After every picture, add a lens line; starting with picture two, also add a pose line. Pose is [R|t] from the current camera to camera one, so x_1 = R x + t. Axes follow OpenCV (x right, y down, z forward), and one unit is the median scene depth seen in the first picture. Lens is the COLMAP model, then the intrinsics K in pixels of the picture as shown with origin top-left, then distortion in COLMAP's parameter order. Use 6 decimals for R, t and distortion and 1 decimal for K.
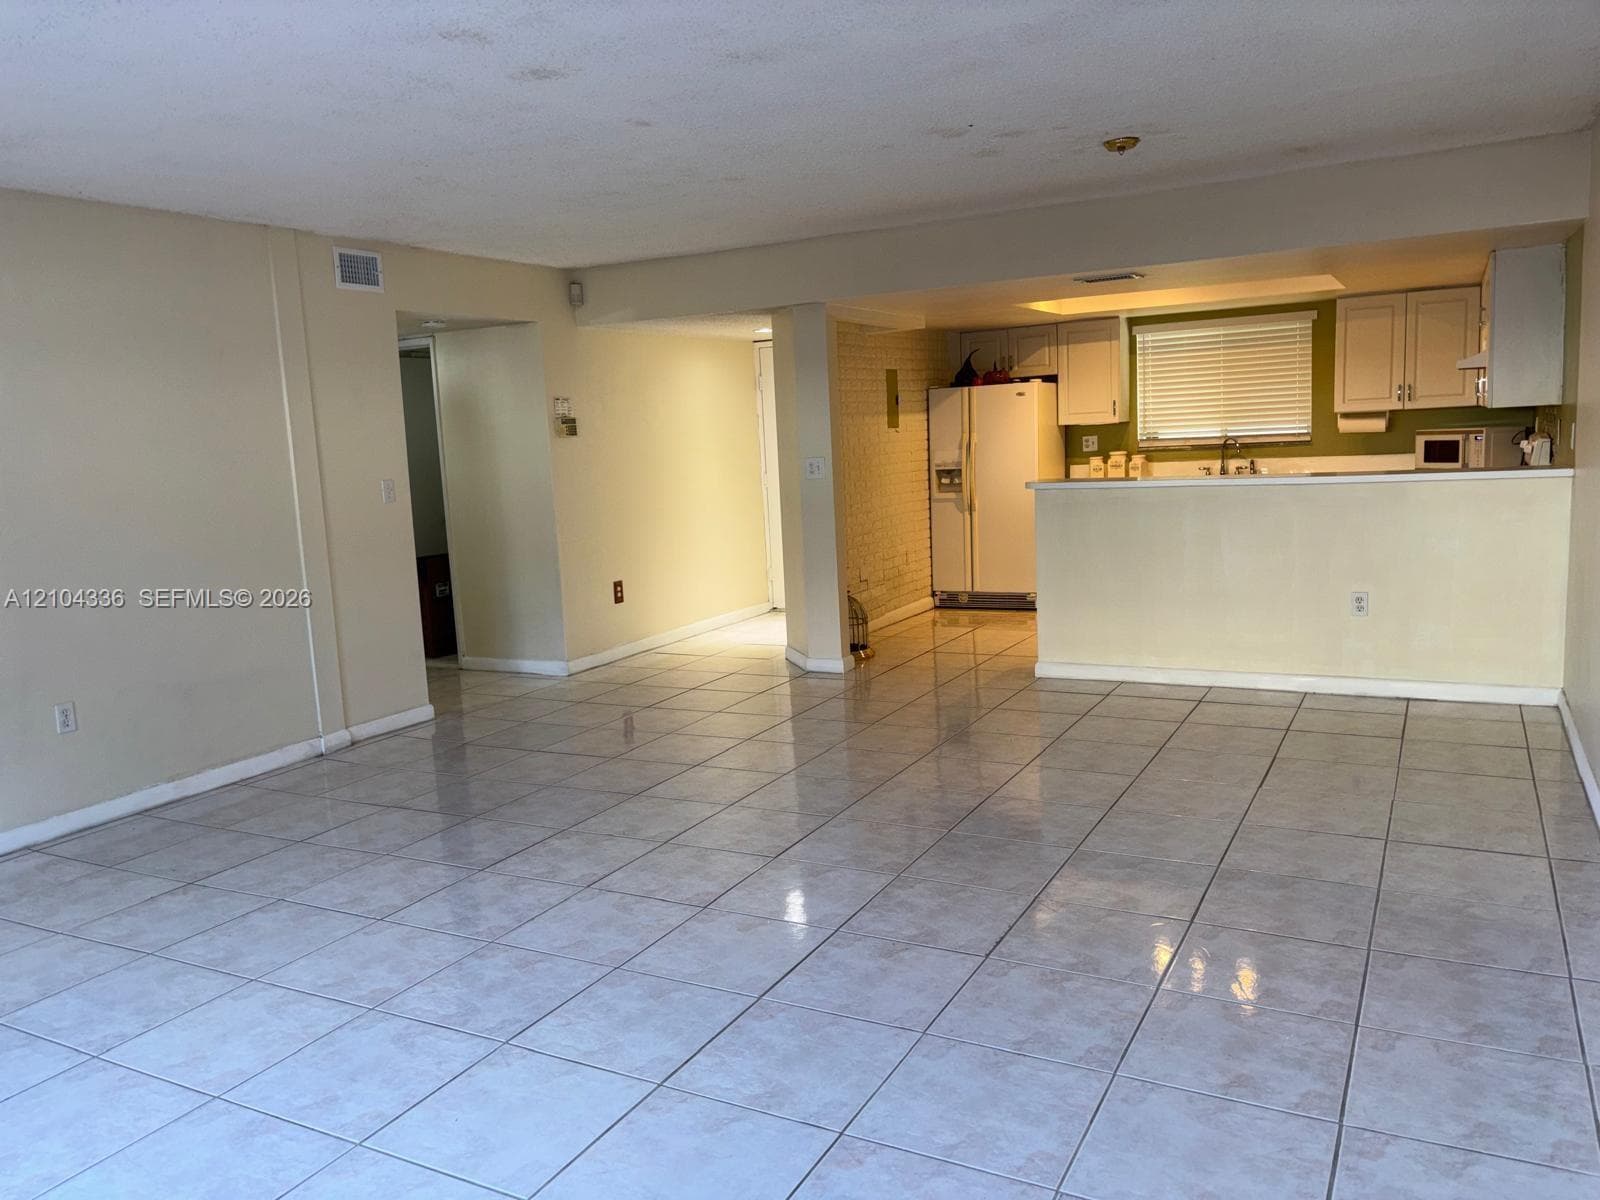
lens RADIAL K [[1215.5, 0, 771.7], [0, 1215.5, 603.8], [0, 0, 1]] dist [0.054452, -0.081019]
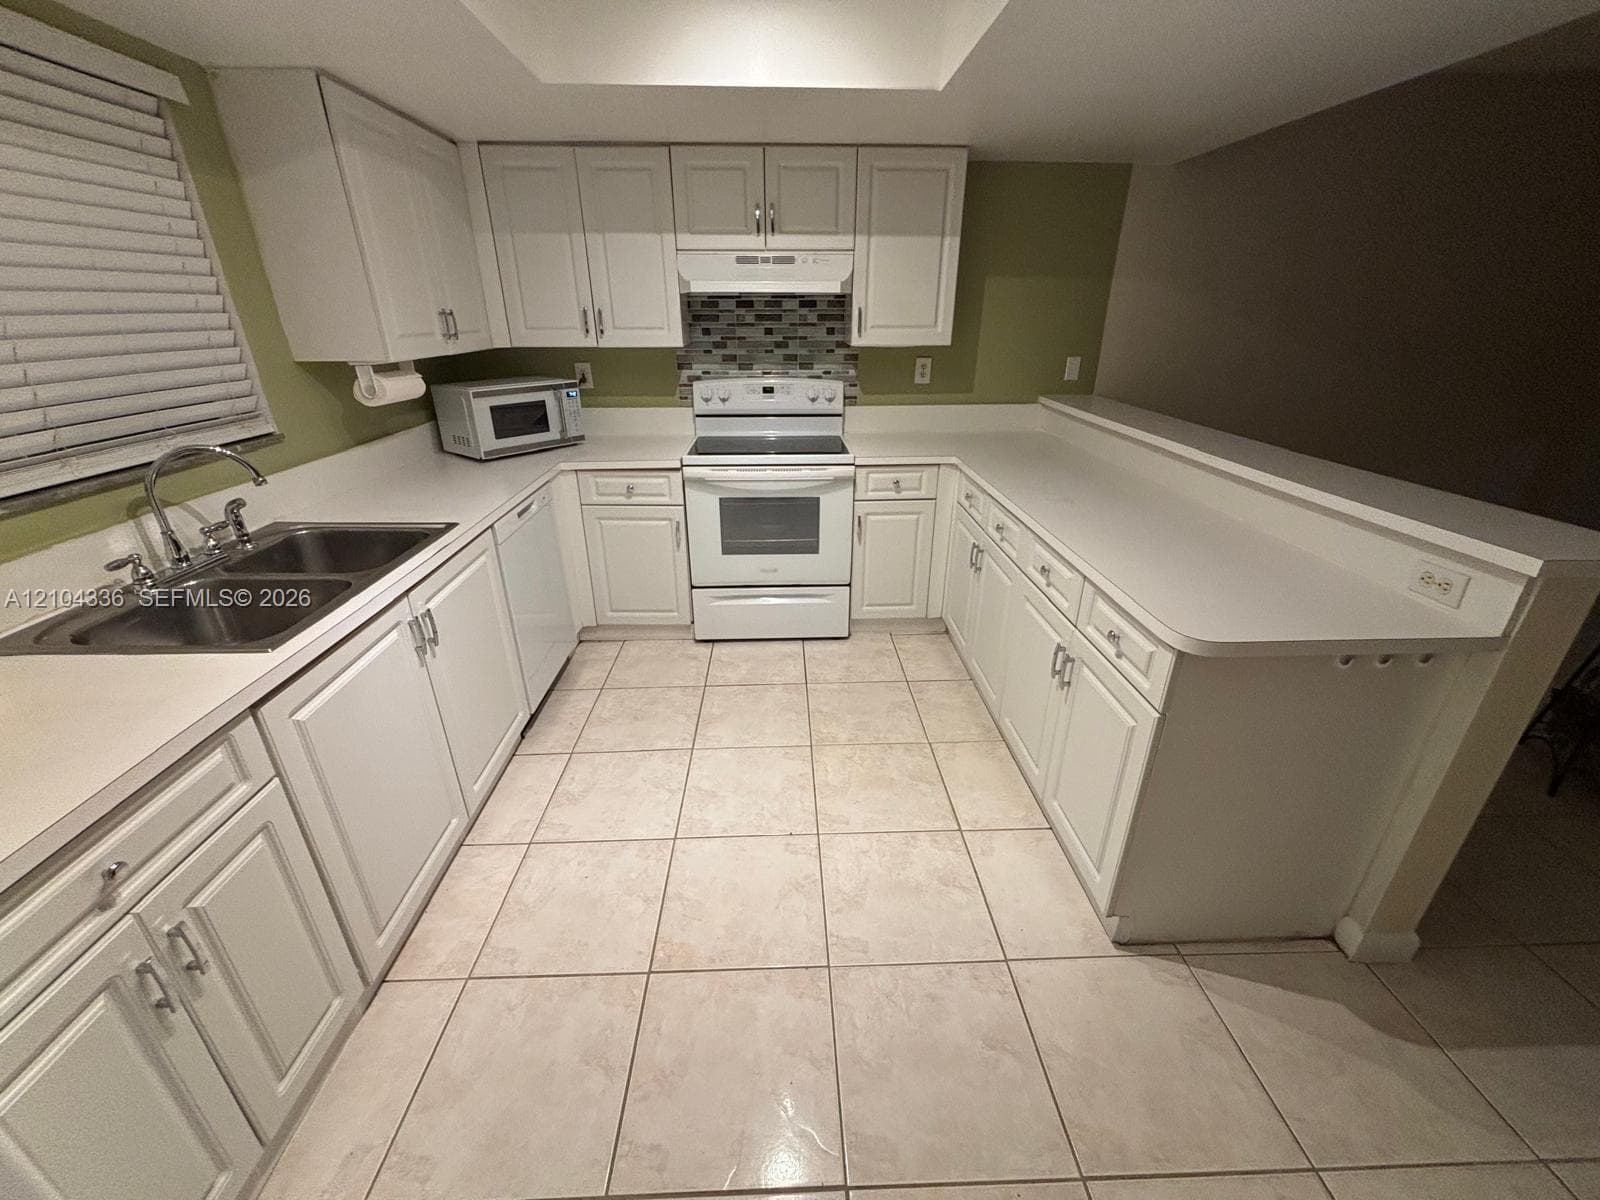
lens RADIAL K [[642.2, 0, 795.1], [0, 642.2, 604.7], [0, 0, 1]] dist [0.000017, -0.000442]
pose [[-0.505824, -0.311248, 0.804529, 0.141772], [0.146316, 0.888170, 0.435598, -0.152227], [-0.850137, 0.338051, -0.403718, 0.963141]]
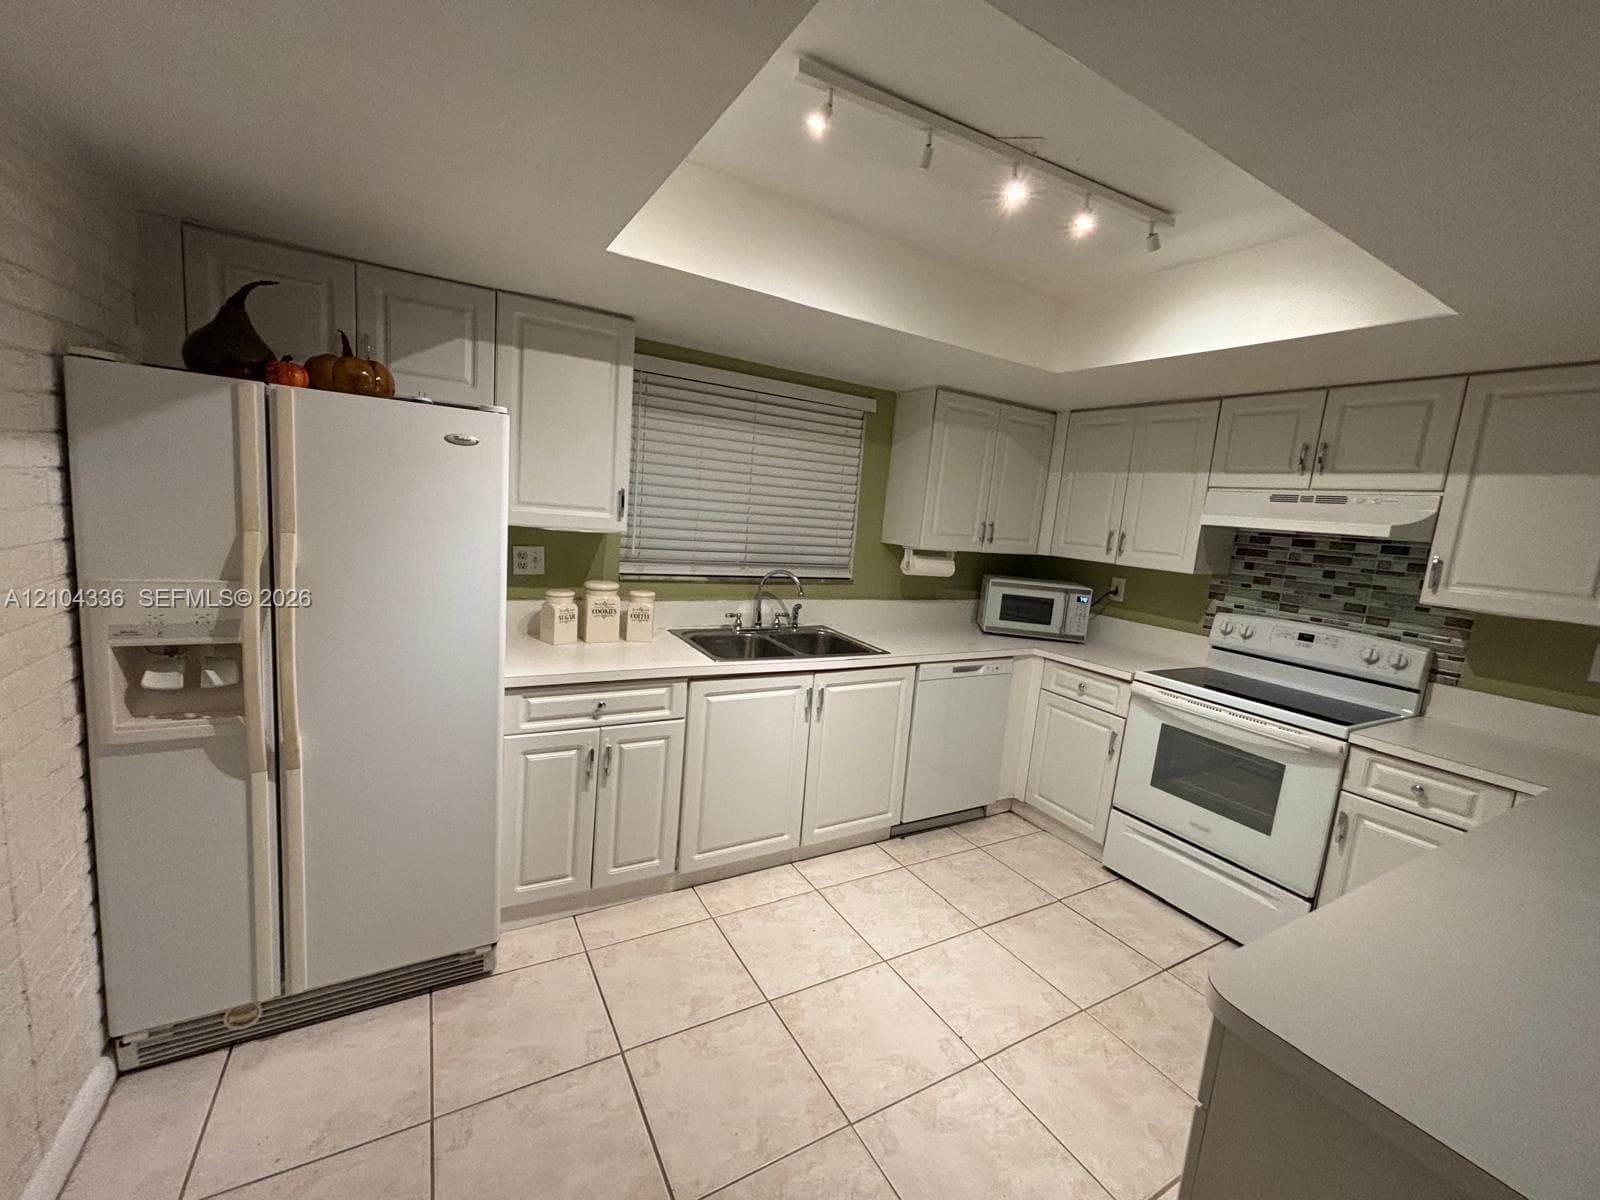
lens RADIAL K [[646.1, 0, 802.4], [0, 646.1, 601.3], [0, 0, 1]] dist [0.001072, -0.000303]
pose [[0.511987, -0.028818, 0.858510, 0.092866], [0.009046, 0.999563, 0.028158, -0.131500], [-0.858946, -0.006650, 0.512023, 0.833685]]
